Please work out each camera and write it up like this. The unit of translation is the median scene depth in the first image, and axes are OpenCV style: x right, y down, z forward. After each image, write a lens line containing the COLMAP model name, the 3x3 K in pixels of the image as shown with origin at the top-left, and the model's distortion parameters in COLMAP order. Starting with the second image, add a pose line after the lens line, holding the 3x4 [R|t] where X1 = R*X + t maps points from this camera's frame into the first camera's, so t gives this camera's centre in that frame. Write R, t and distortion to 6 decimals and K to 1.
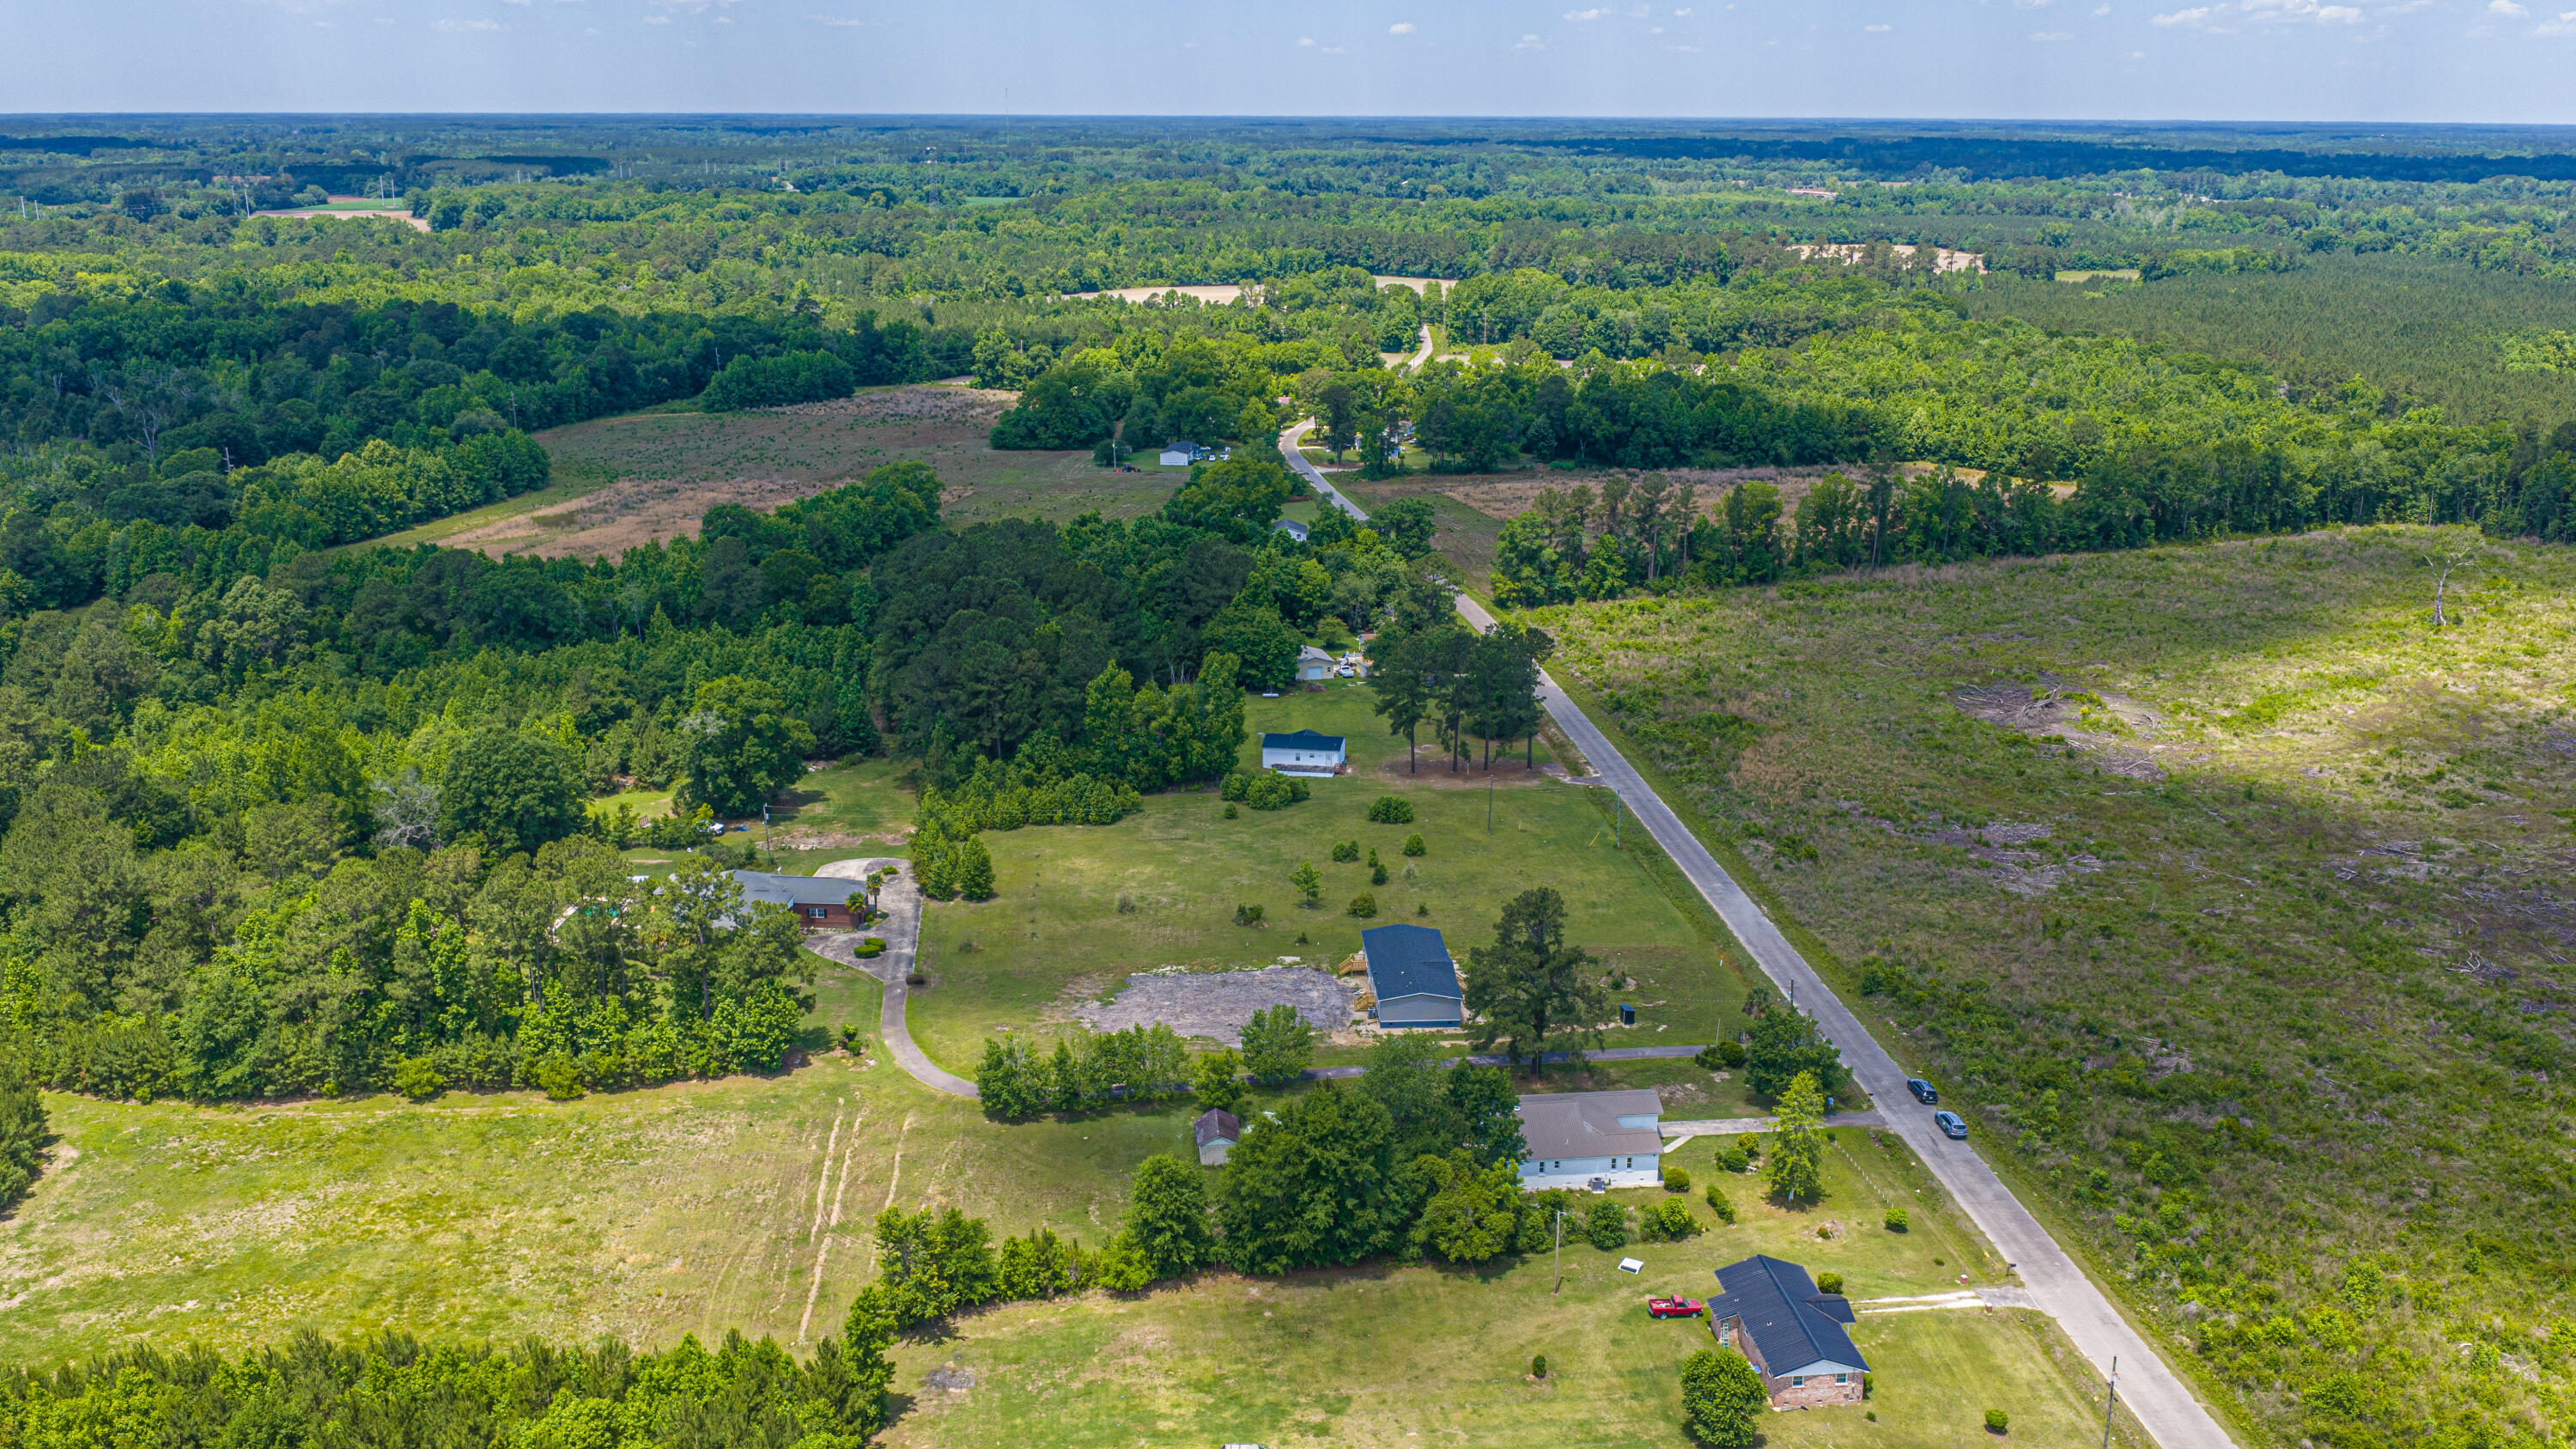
lens RADIAL K [[2109.1, 0, 1304.5], [0, 2109.1, 730.6], [0, 0, 1]] dist [0.026377, -0.044054]
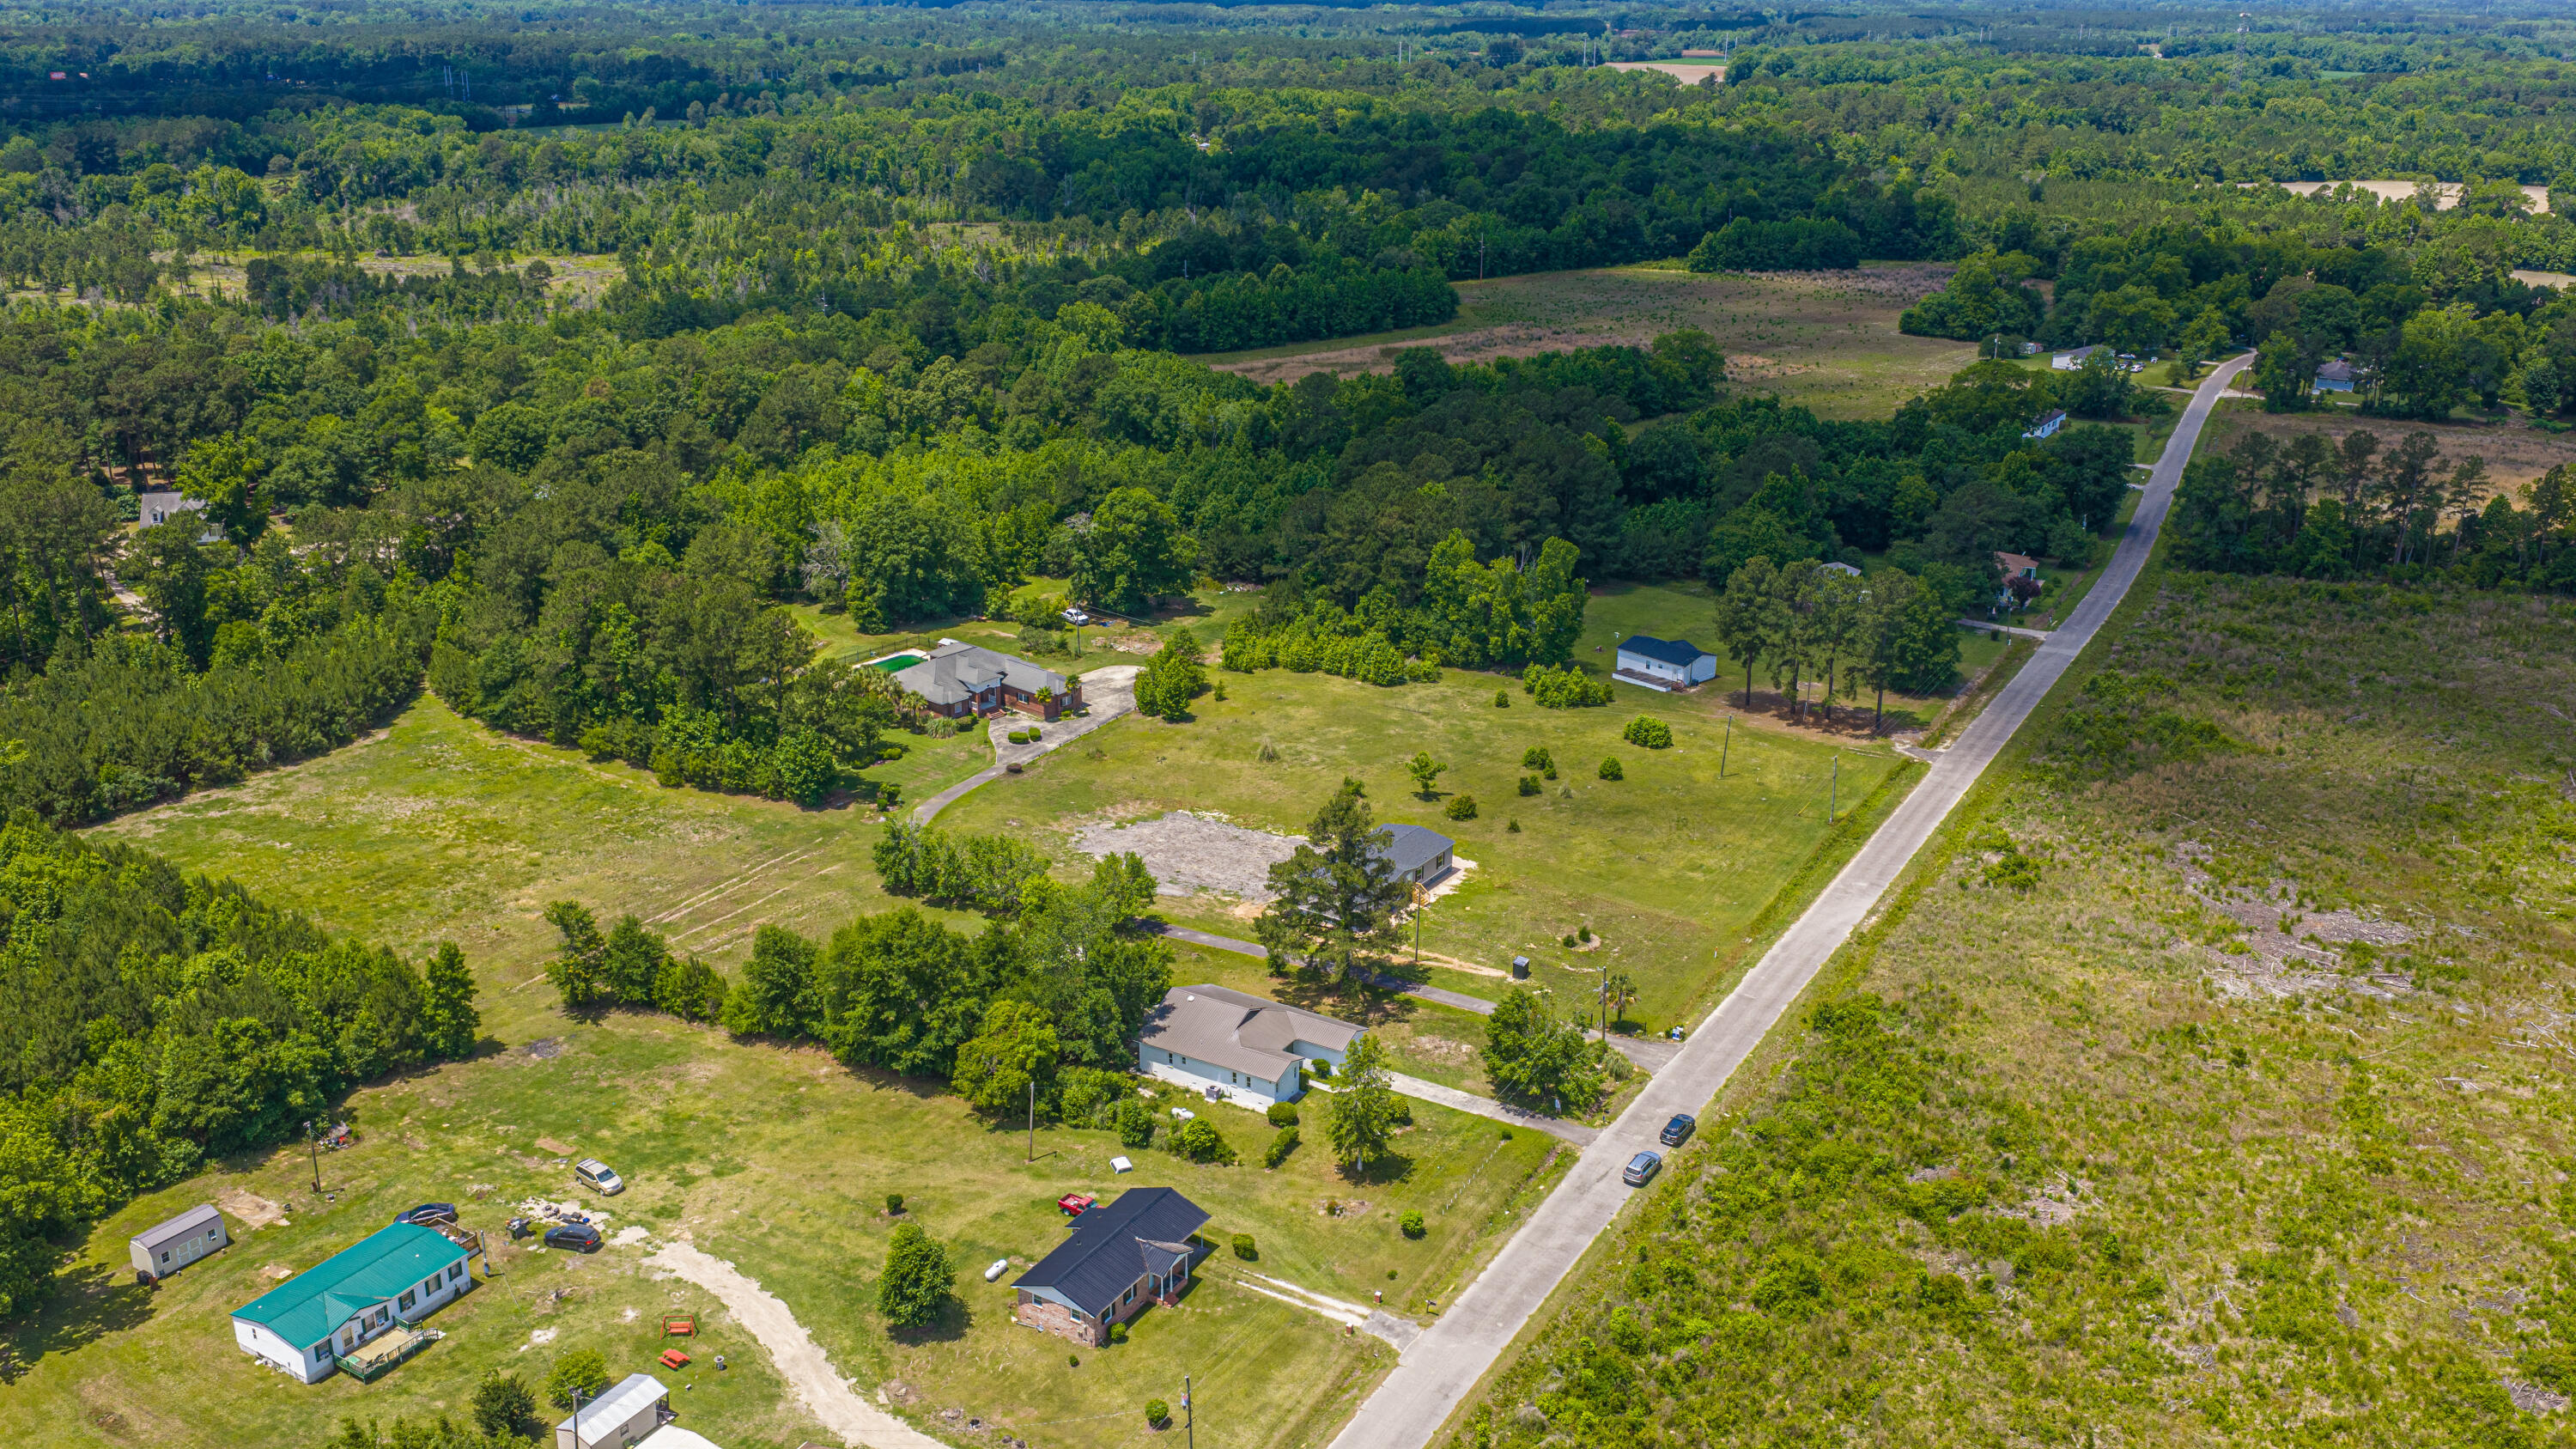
lens RADIAL K [[2109.1, 0, 1304.5], [0, 2109.1, 730.6], [0, 0, 1]] dist [0.026377, -0.044054]
pose [[0.803649, 0.209231, -0.557110, 0.596528], [-0.175878, 0.977843, 0.113533, -0.057612], [0.568520, 0.006743, 0.822642, 0.198493]]
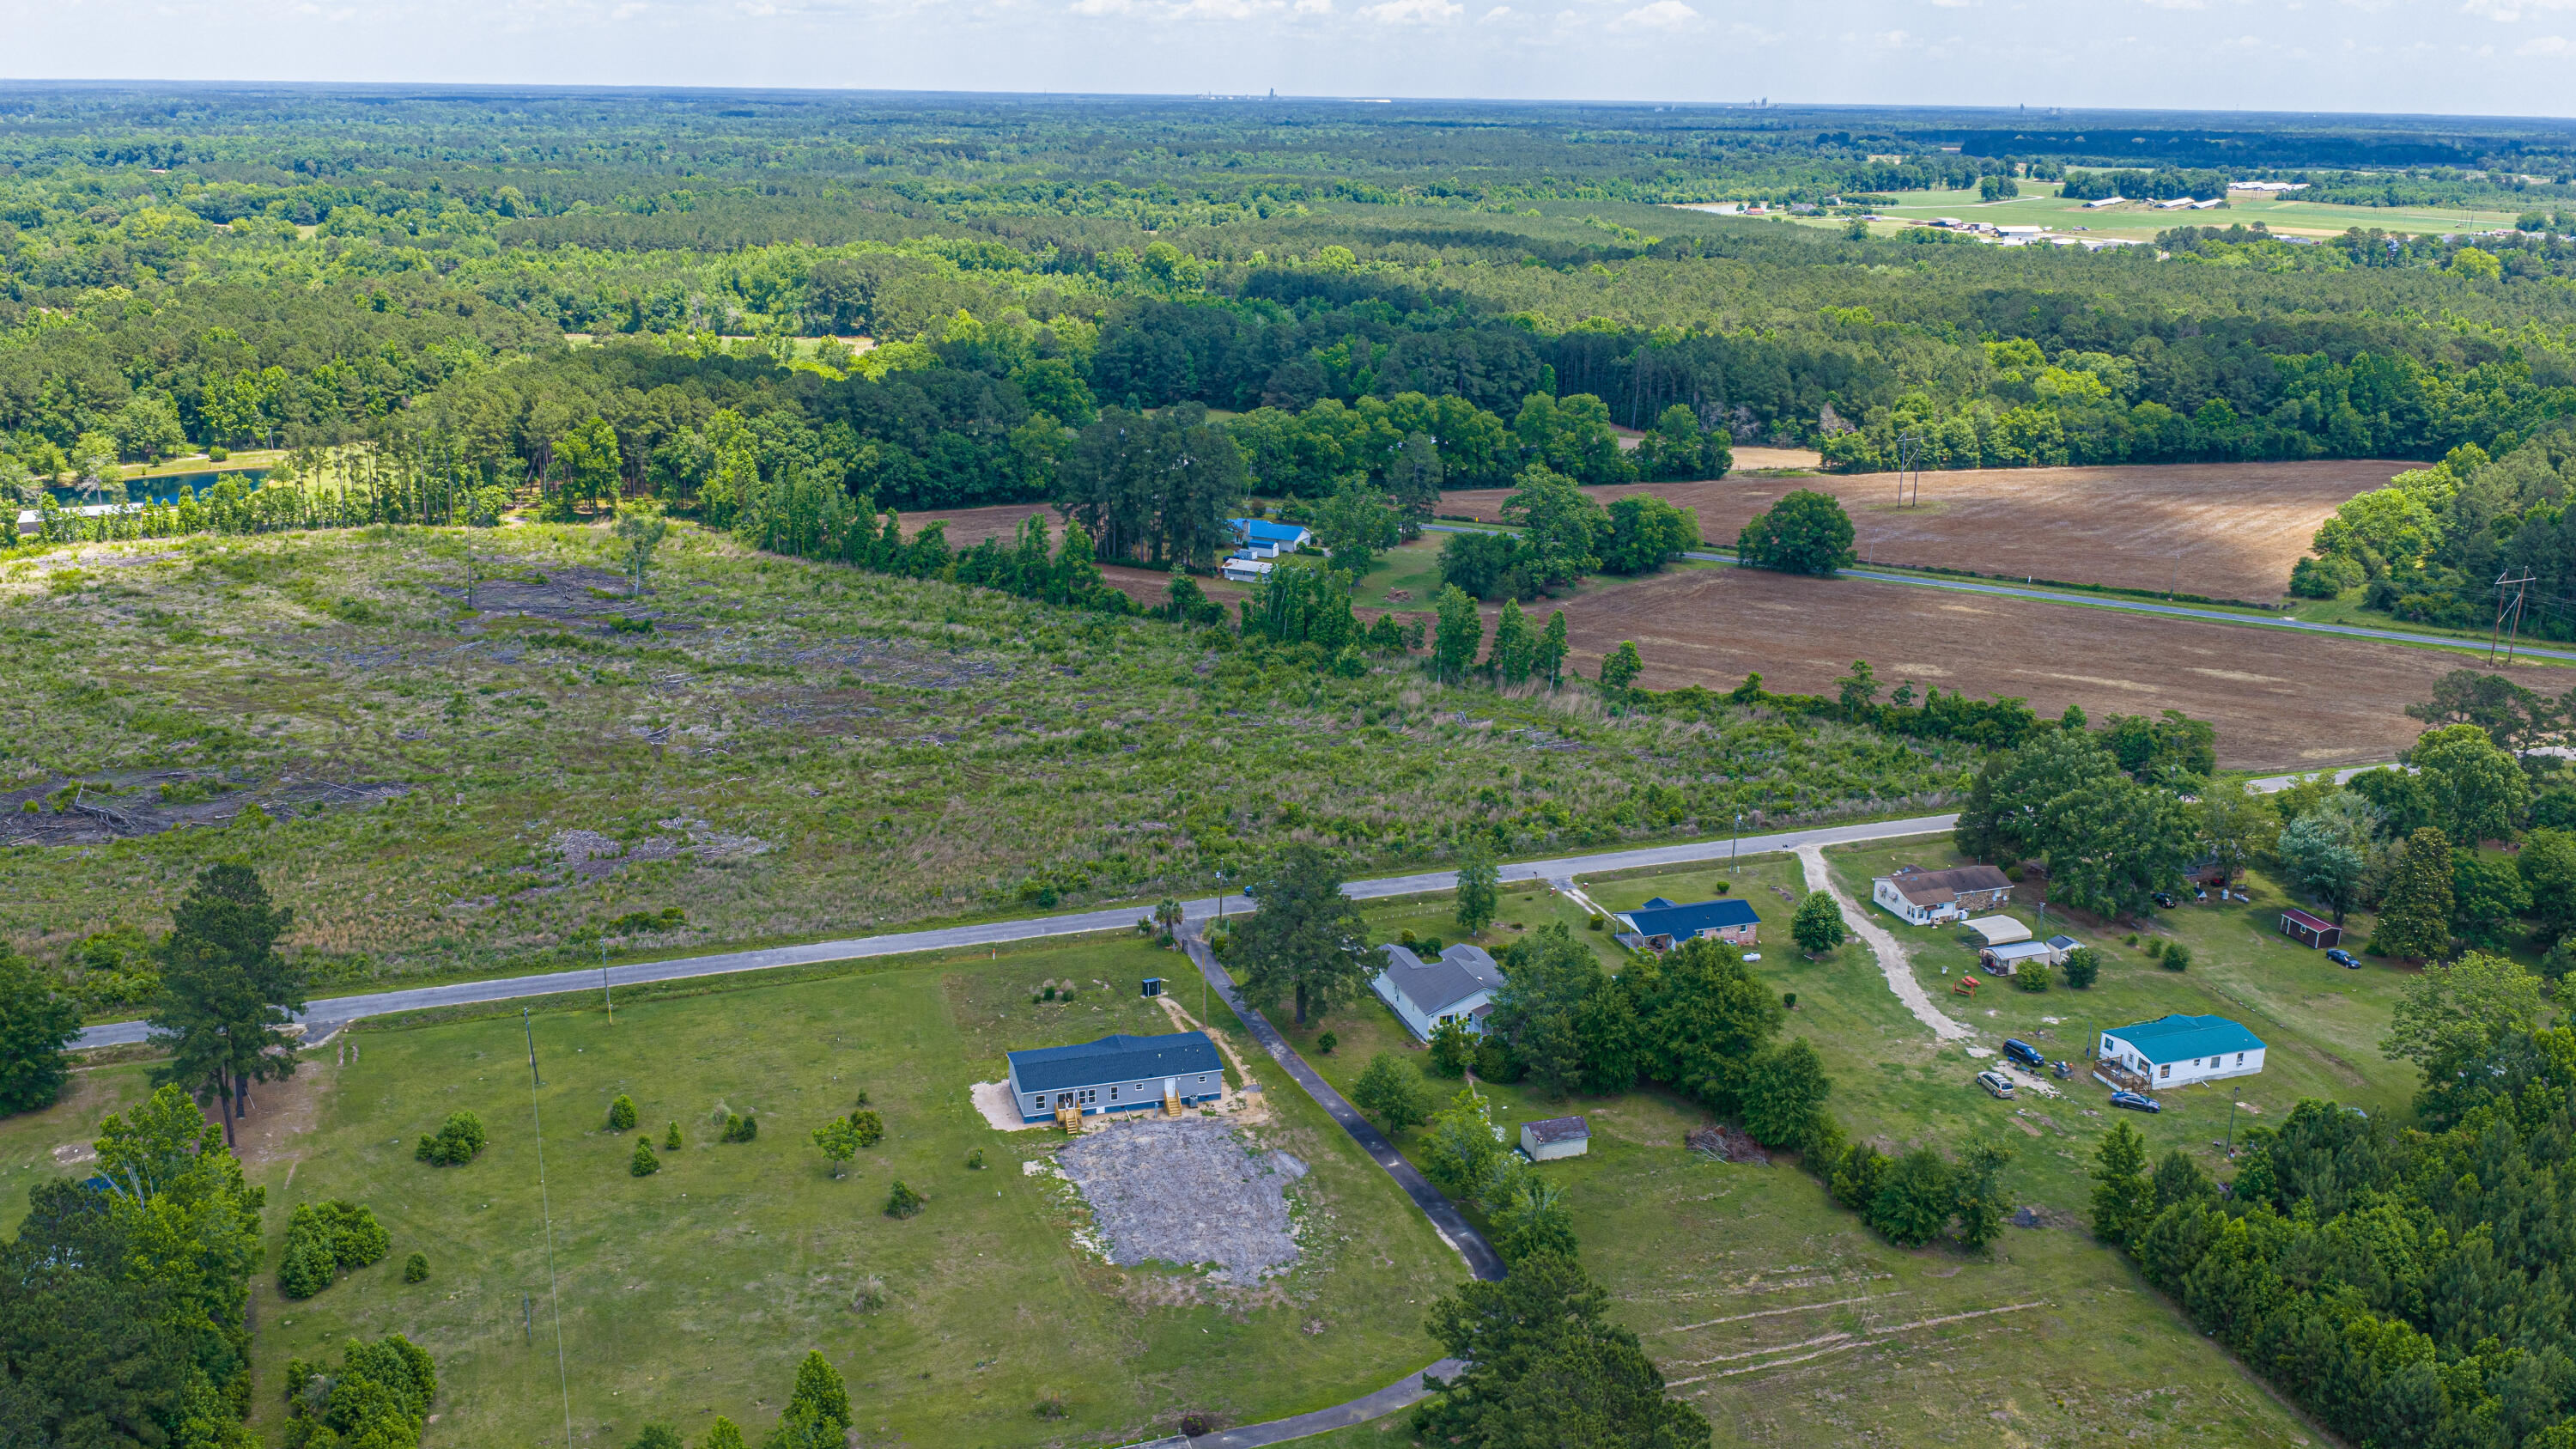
lens RADIAL K [[2109.1, 0, 1304.5], [0, 2109.1, 730.6], [0, 0, 1]] dist [0.026377, -0.044054]
pose [[-0.225096, -0.291631, 0.929668, -0.815488], [0.256913, 0.902623, 0.345352, -0.326428], [-0.939855, 0.316582, -0.128253, 1.076559]]
